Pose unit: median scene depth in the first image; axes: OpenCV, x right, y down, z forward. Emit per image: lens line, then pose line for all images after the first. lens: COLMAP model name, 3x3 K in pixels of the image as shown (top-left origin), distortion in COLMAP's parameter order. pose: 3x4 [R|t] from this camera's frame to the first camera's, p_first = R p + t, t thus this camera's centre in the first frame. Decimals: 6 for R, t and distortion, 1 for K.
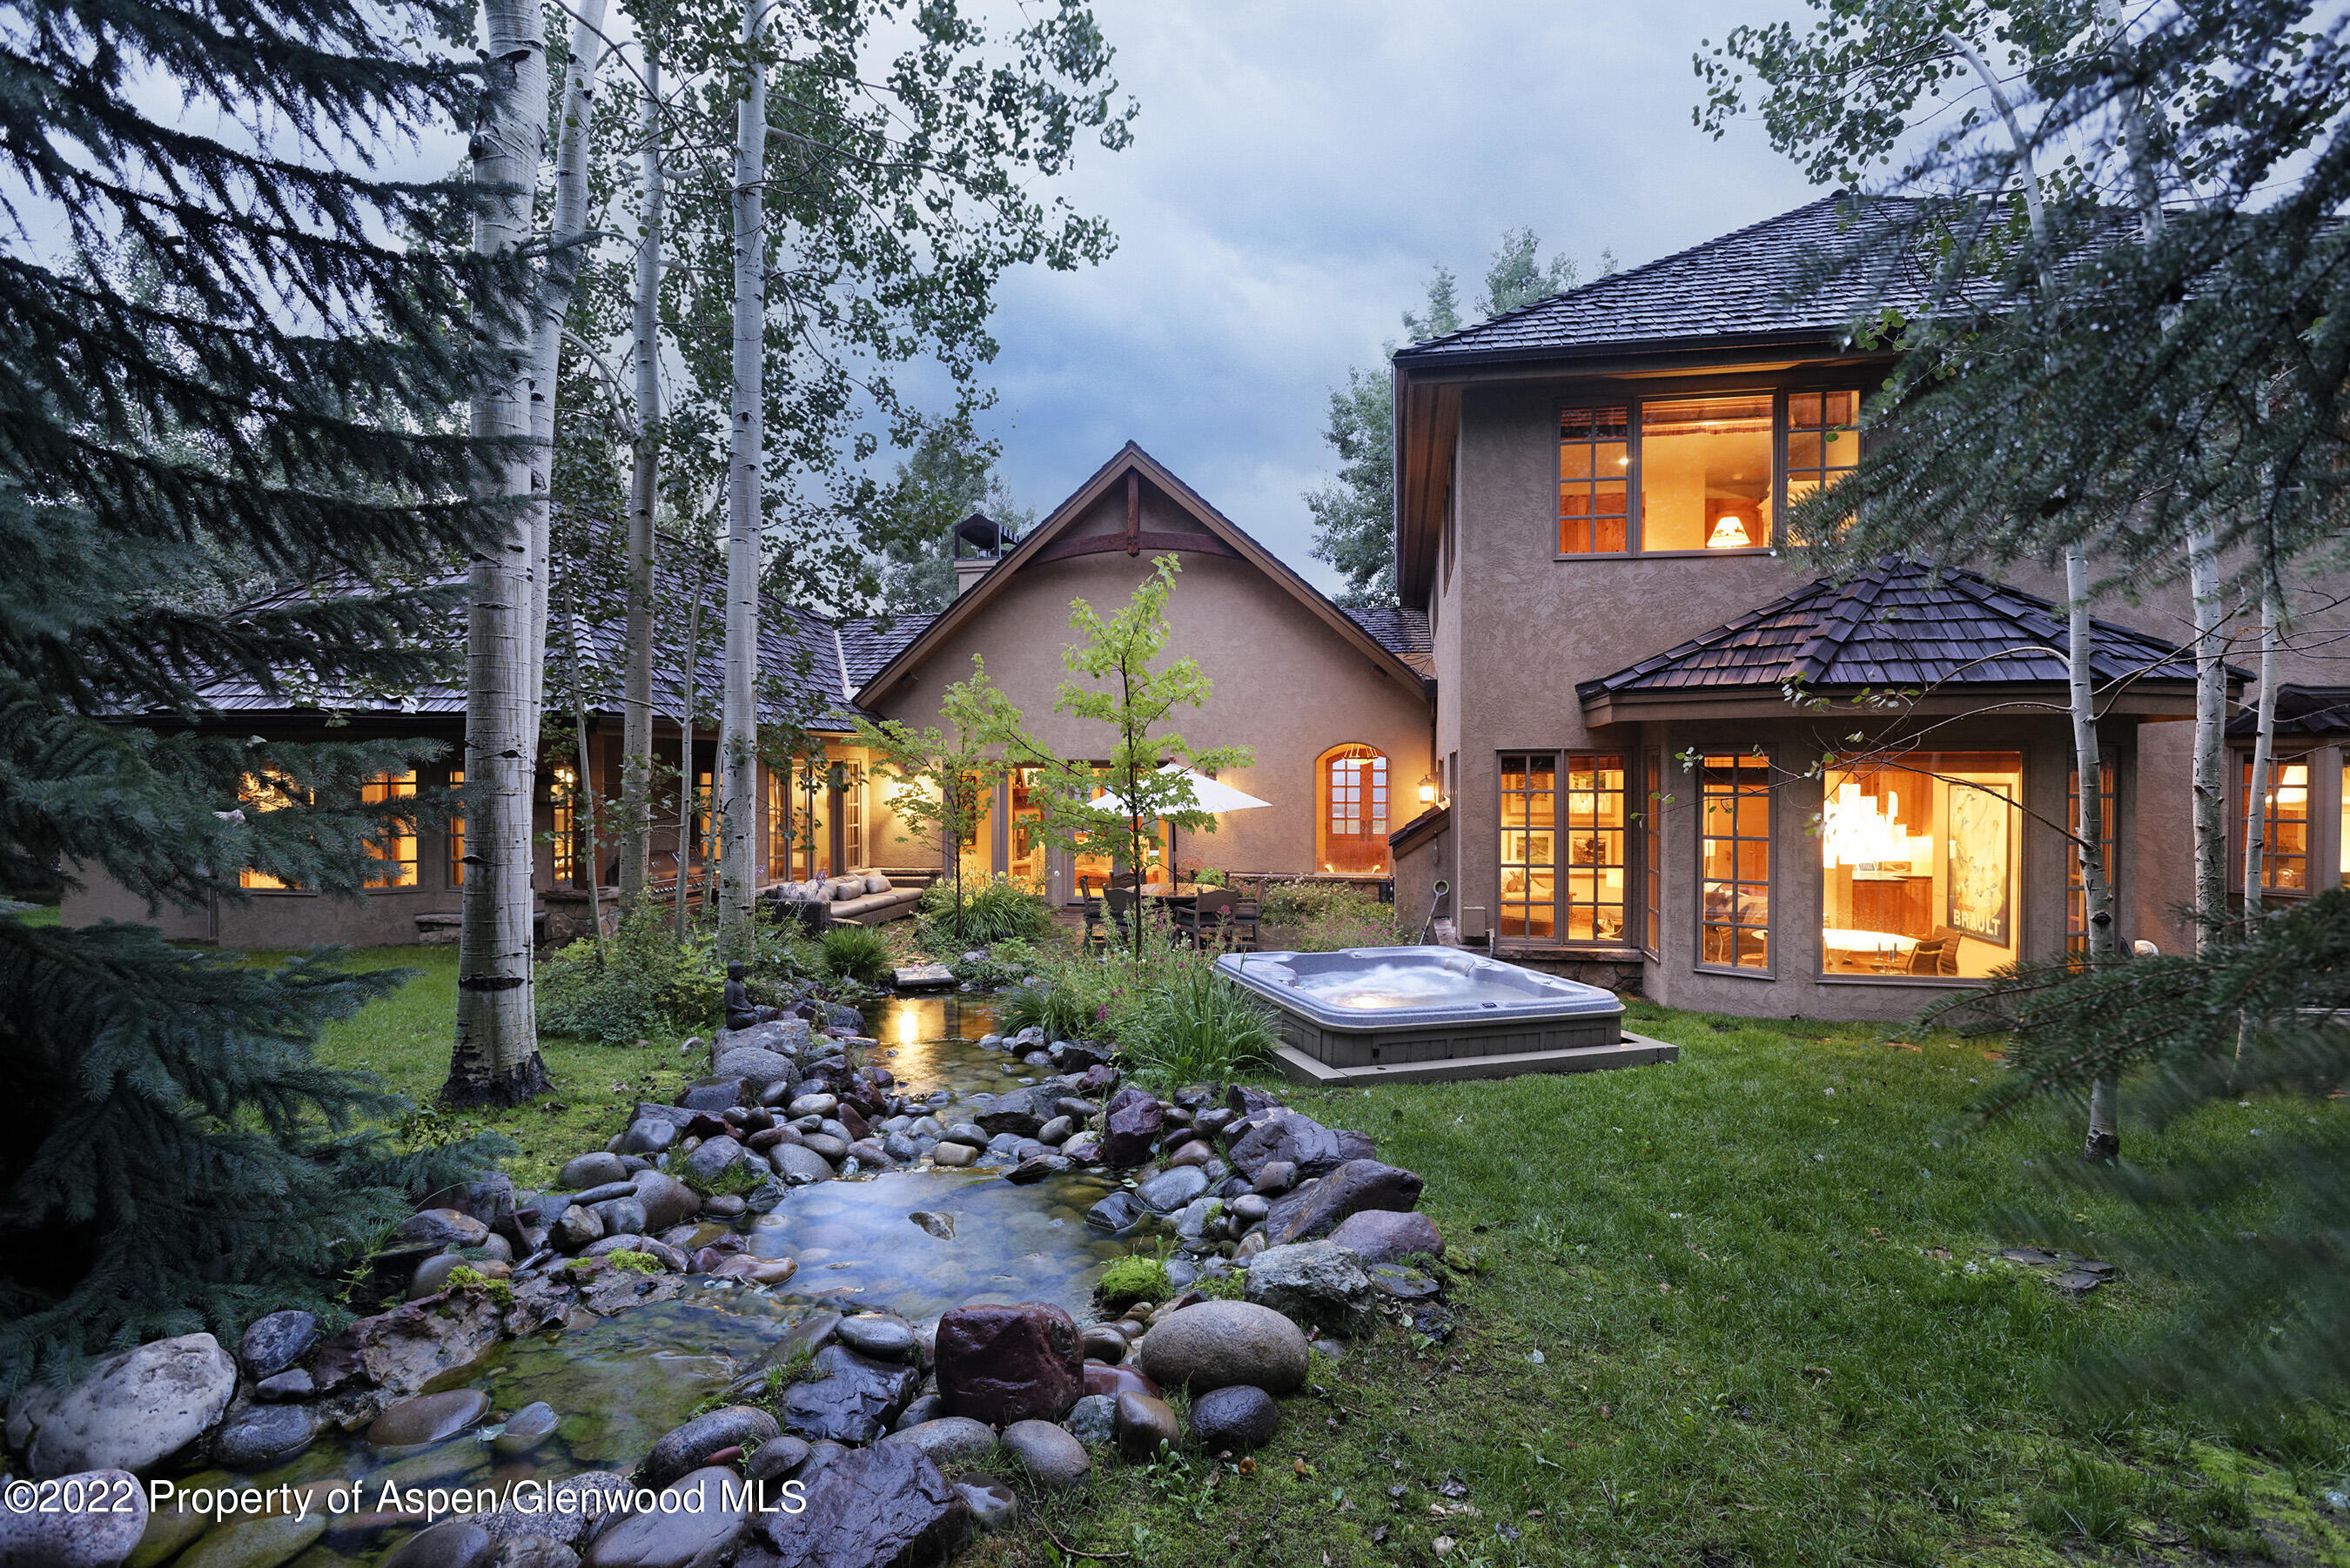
lens RADIAL K [[1134.6, 0, 1170.2], [0, 1134.6, 774.9], [0, 0, 1]] dist [-0.000982, 0.000995]
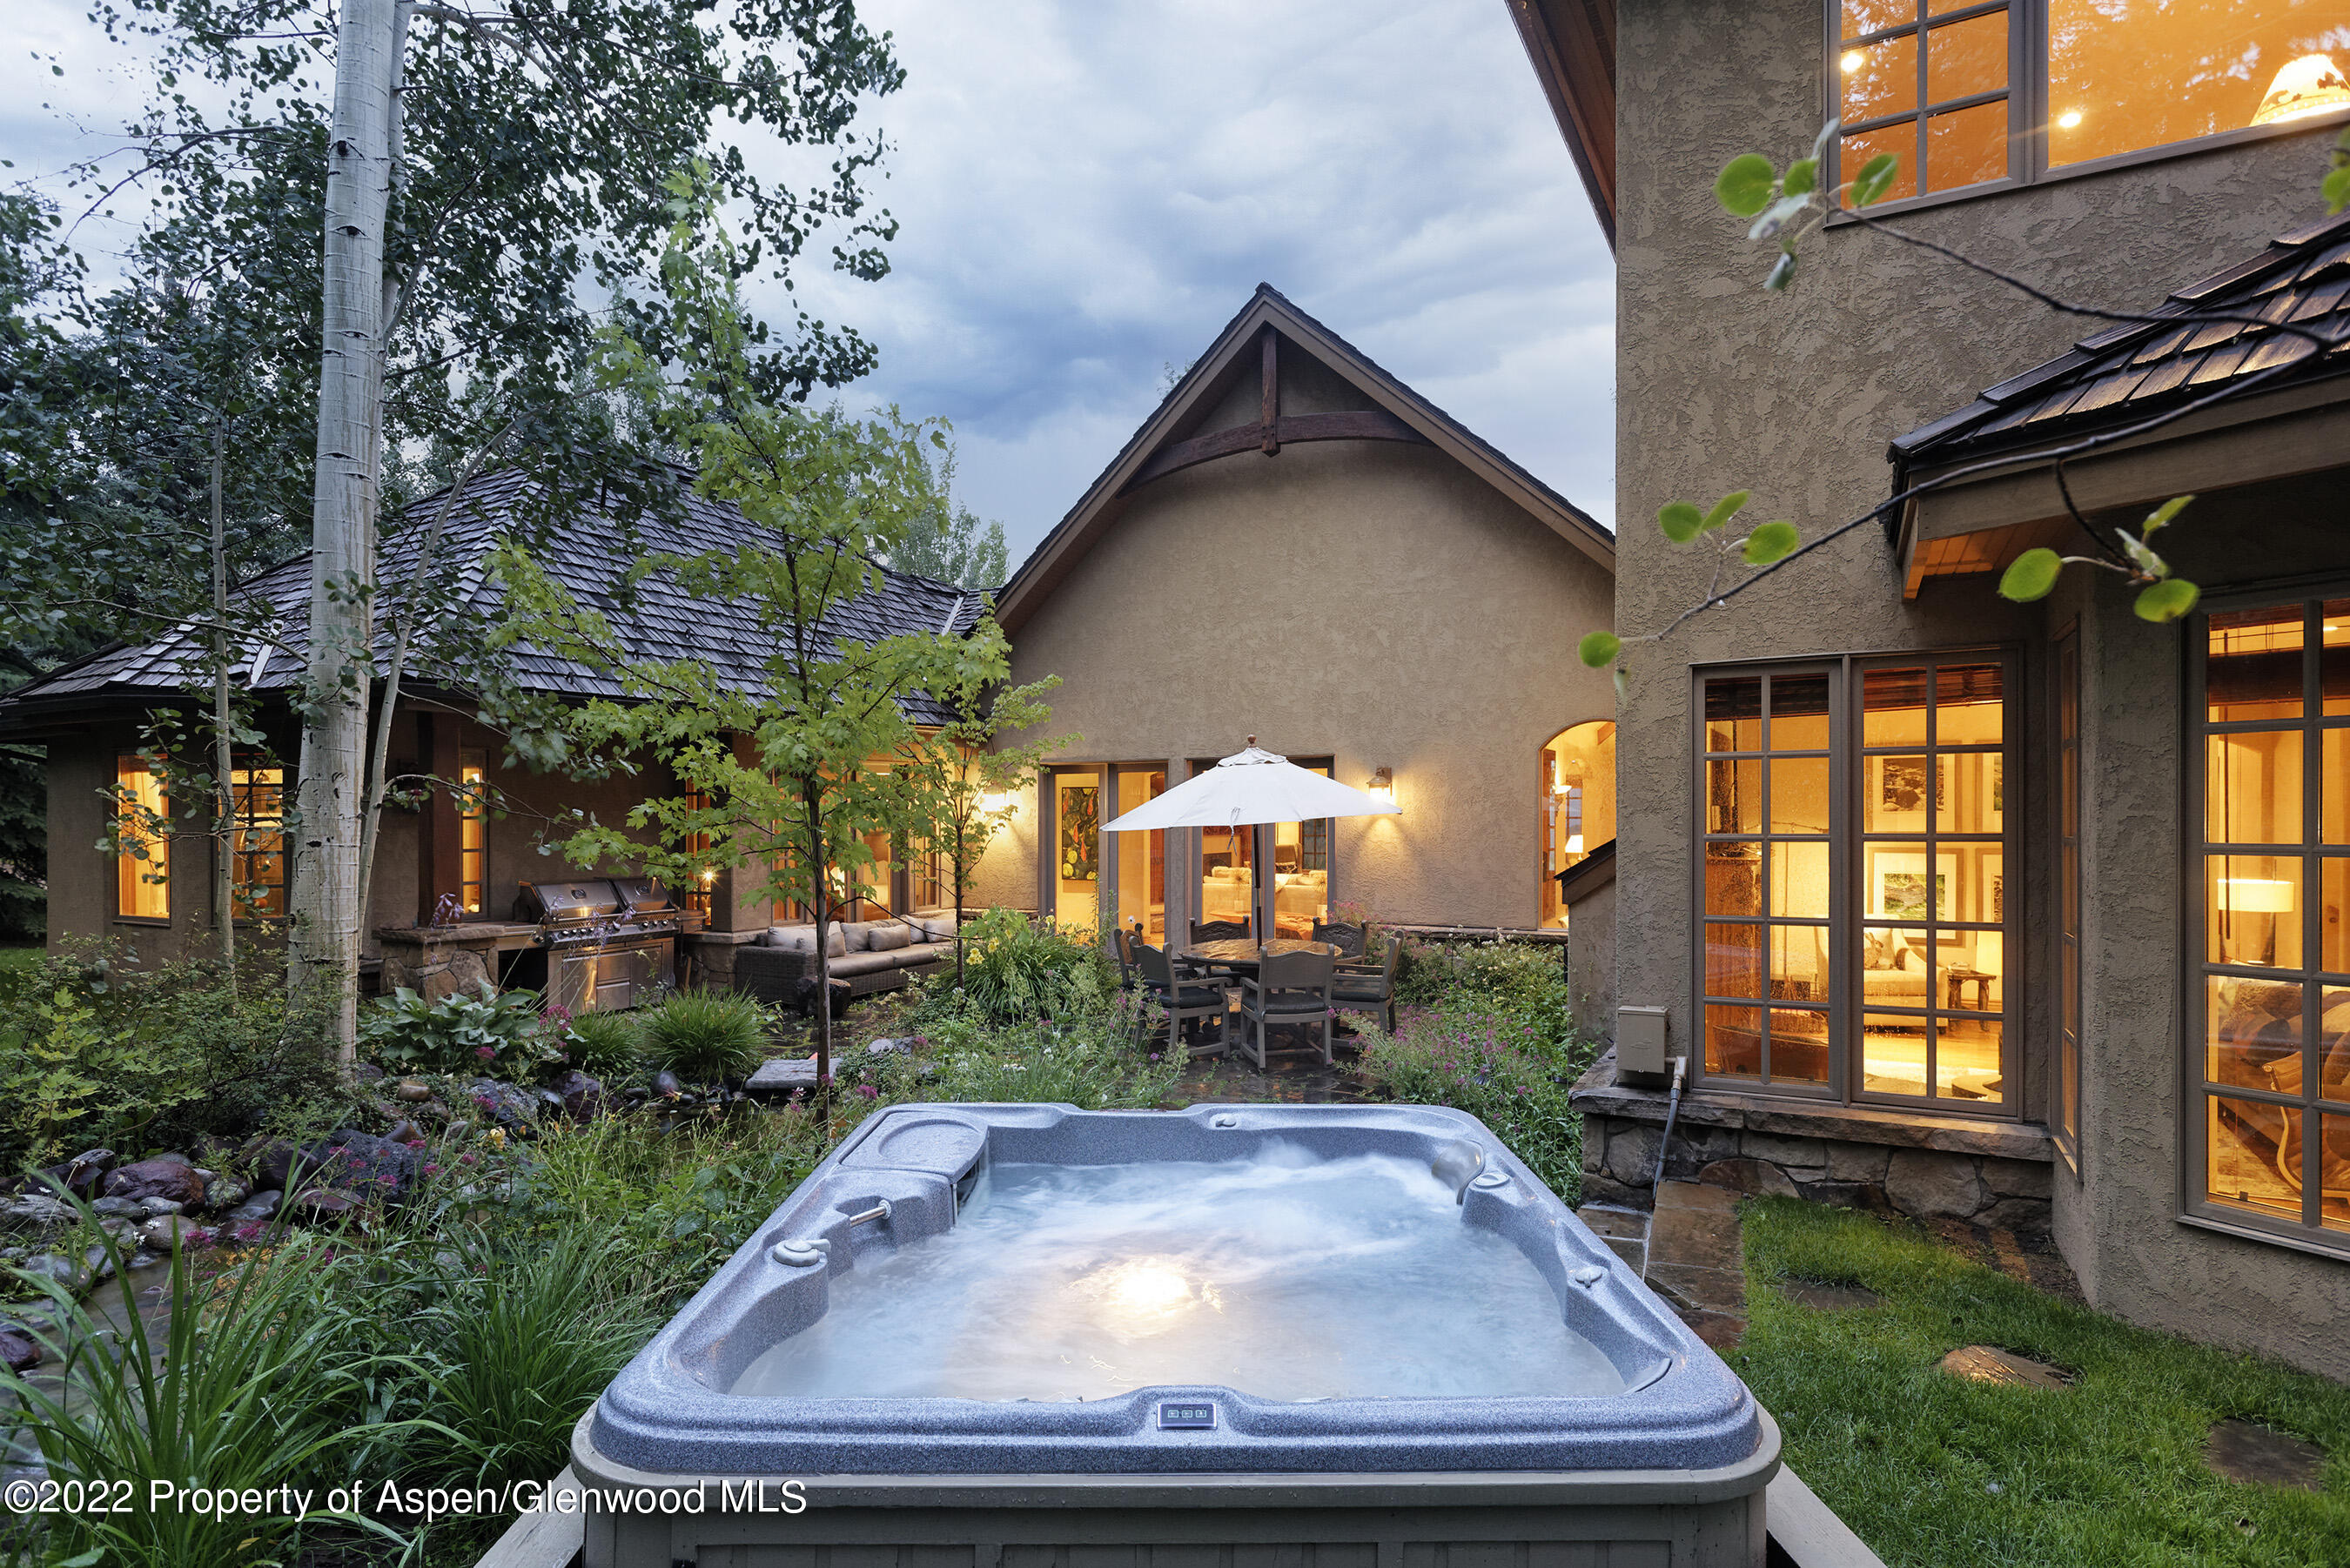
lens RADIAL K [[1300.7, 0, 1180.6], [0, 1300.7, 802.4], [0, 0, 1]] dist [0.018421, -0.000692]
pose [[0.963756, -0.003864, -0.266757, 0.229551], [0.002426, 0.999981, -0.005718, 0.035792], [0.266774, 0.004863, 0.963747, 0.438459]]
